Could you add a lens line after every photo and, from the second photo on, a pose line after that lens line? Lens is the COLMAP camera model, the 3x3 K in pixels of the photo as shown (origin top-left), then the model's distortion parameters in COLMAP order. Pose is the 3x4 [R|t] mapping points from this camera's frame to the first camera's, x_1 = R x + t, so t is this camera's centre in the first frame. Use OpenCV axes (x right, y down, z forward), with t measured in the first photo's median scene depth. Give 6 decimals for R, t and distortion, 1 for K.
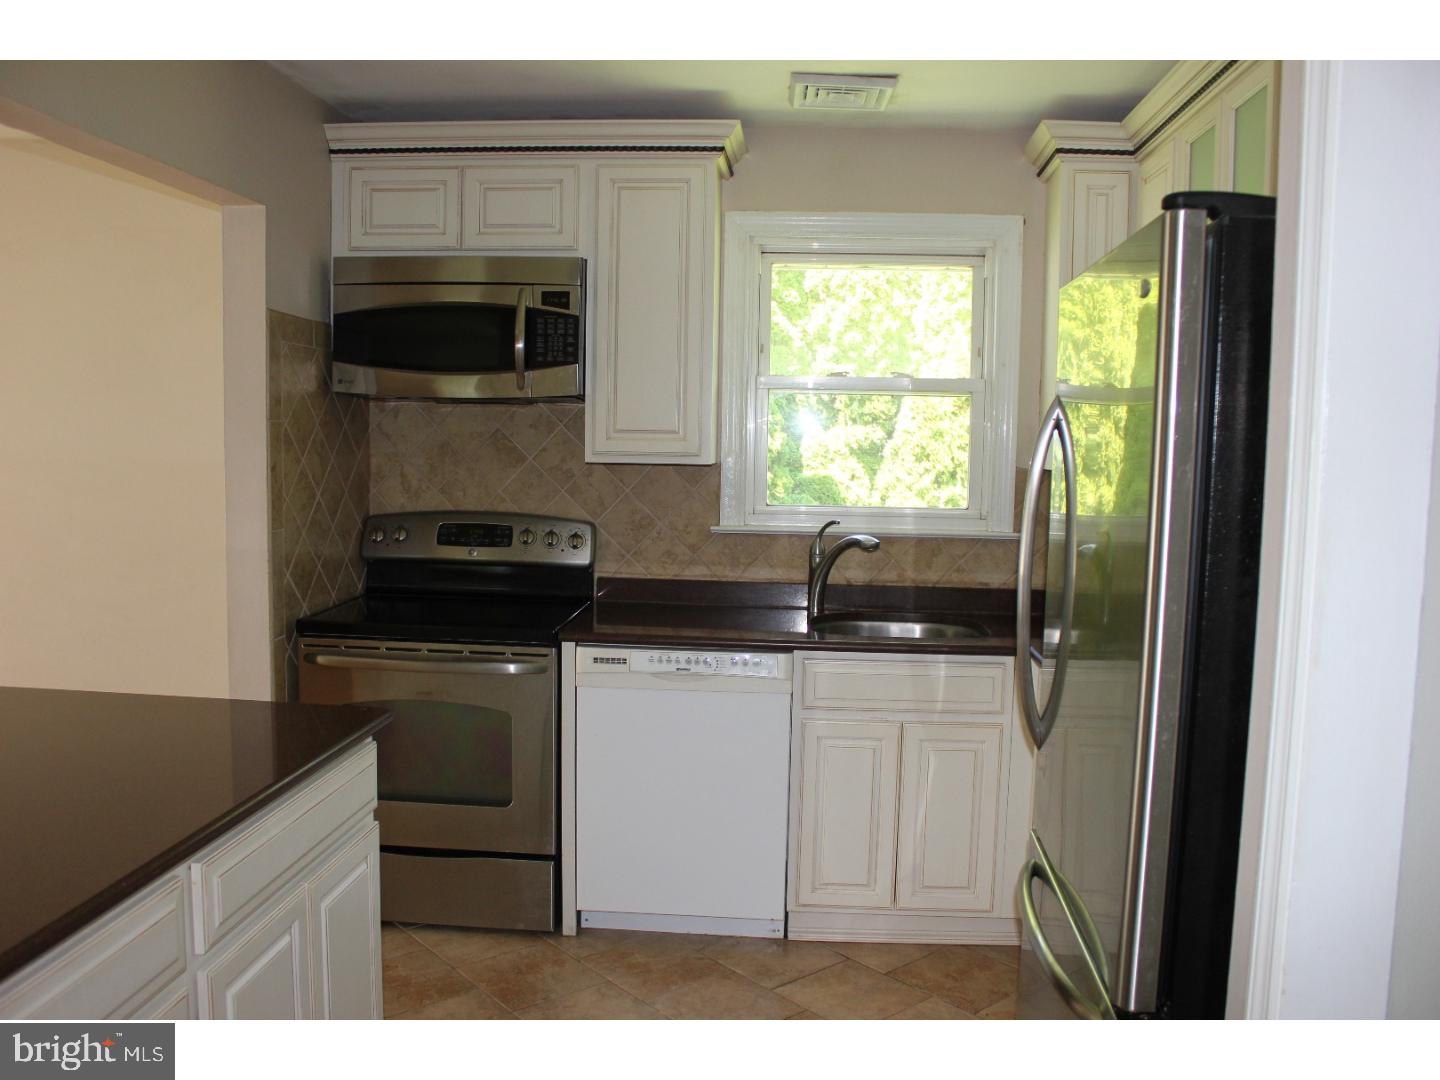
lens RADIAL K [[1198.5, 0, 720.0], [0, 1198.5, 540.0], [0, 0, 1]] dist [-0.166137, 0.170592]
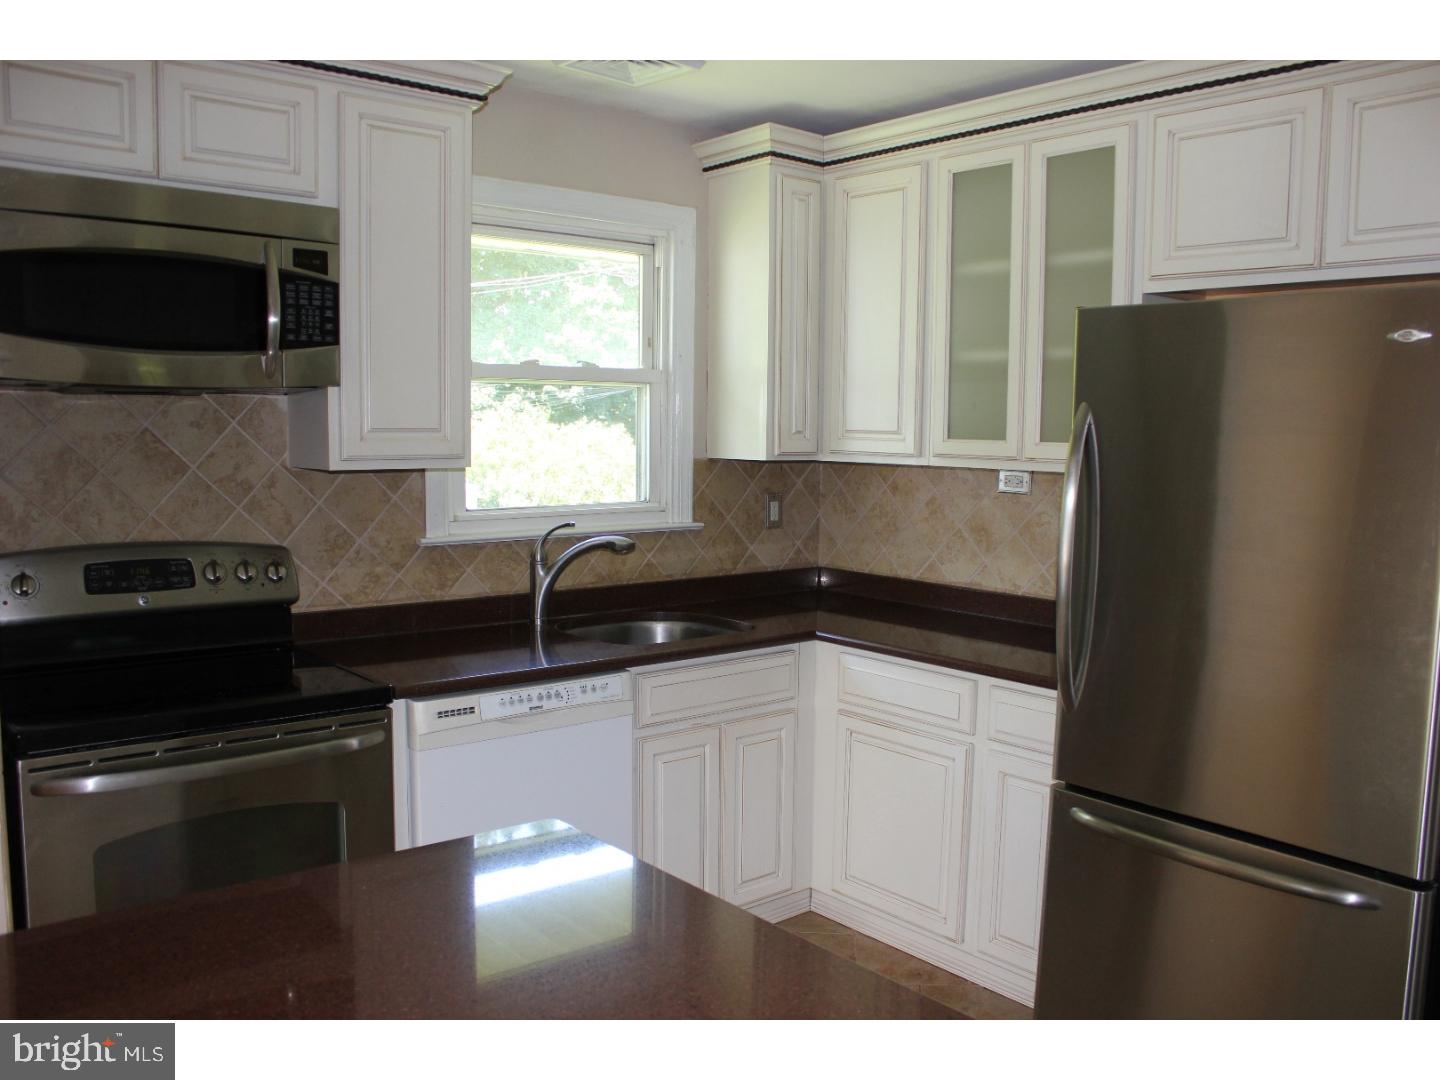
lens RADIAL K [[1198.5, 0, 720.0], [0, 1198.5, 540.0], [0, 0, 1]] dist [-0.166137, 0.170592]
pose [[0.718258, -0.076836, 0.691522, -0.450964], [0.062145, 0.996996, 0.046231, -0.037719], [-0.692996, 0.009769, 0.720875, 0.252740]]
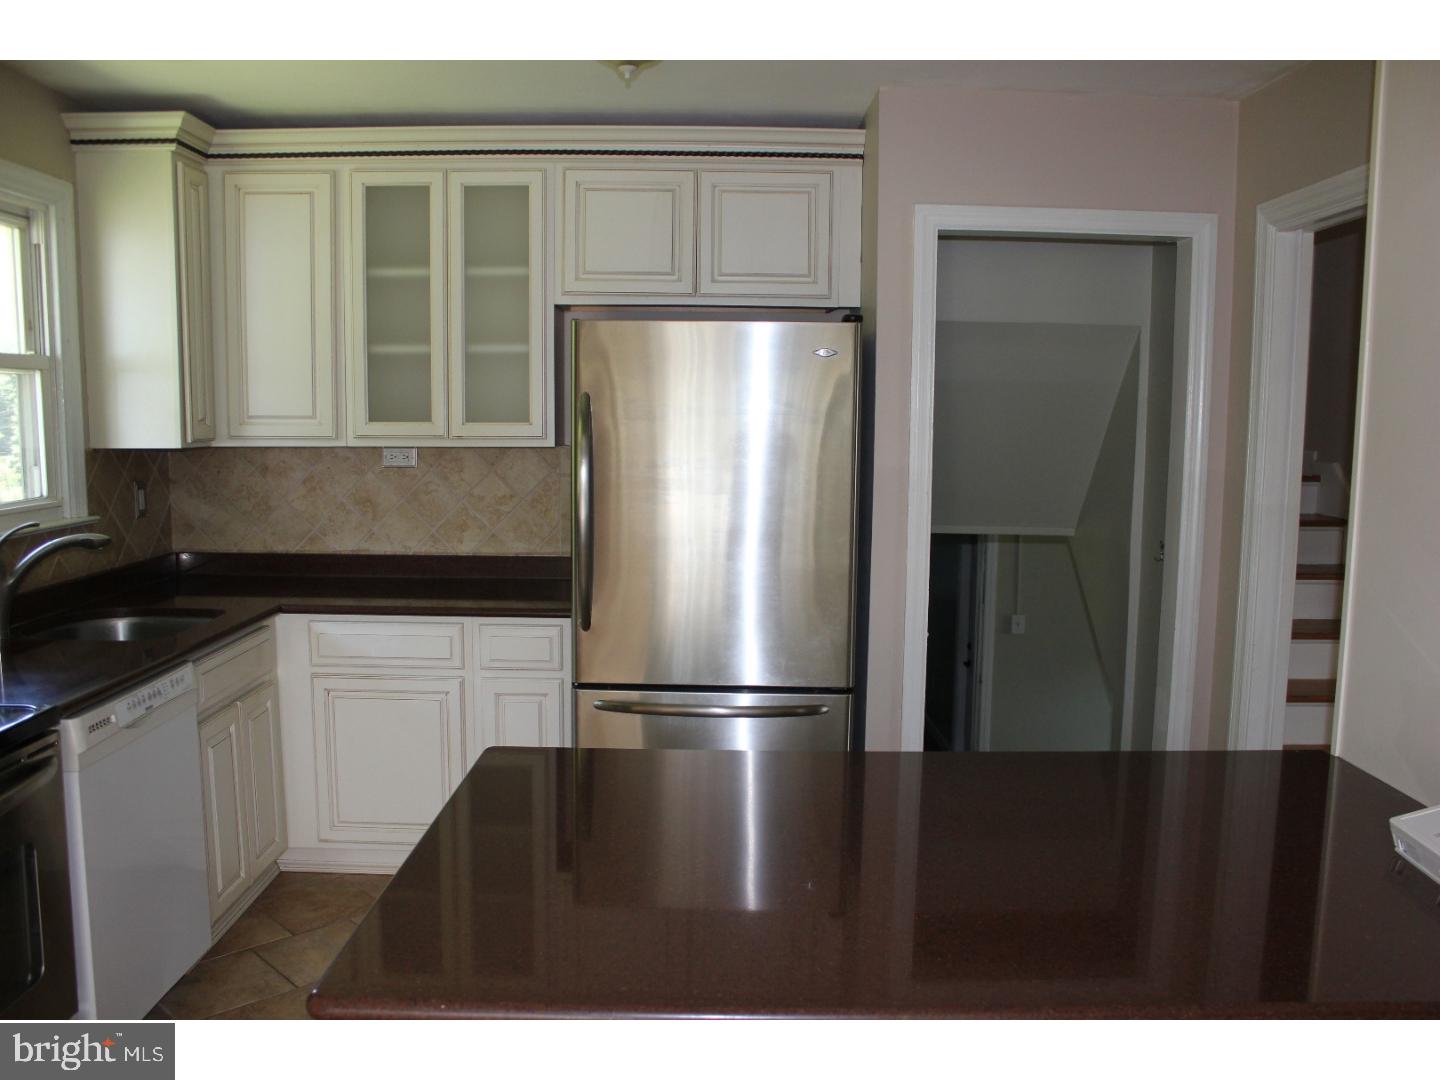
lens RADIAL K [[1198.5, 0, 720.0], [0, 1198.5, 540.0], [0, 0, 1]] dist [-0.166137, 0.170592]
pose [[-0.069363, -0.129287, 0.989178, -0.736541], [0.078713, 0.987766, 0.134622, -0.074690], [-0.994481, 0.087199, -0.058338, 0.554072]]
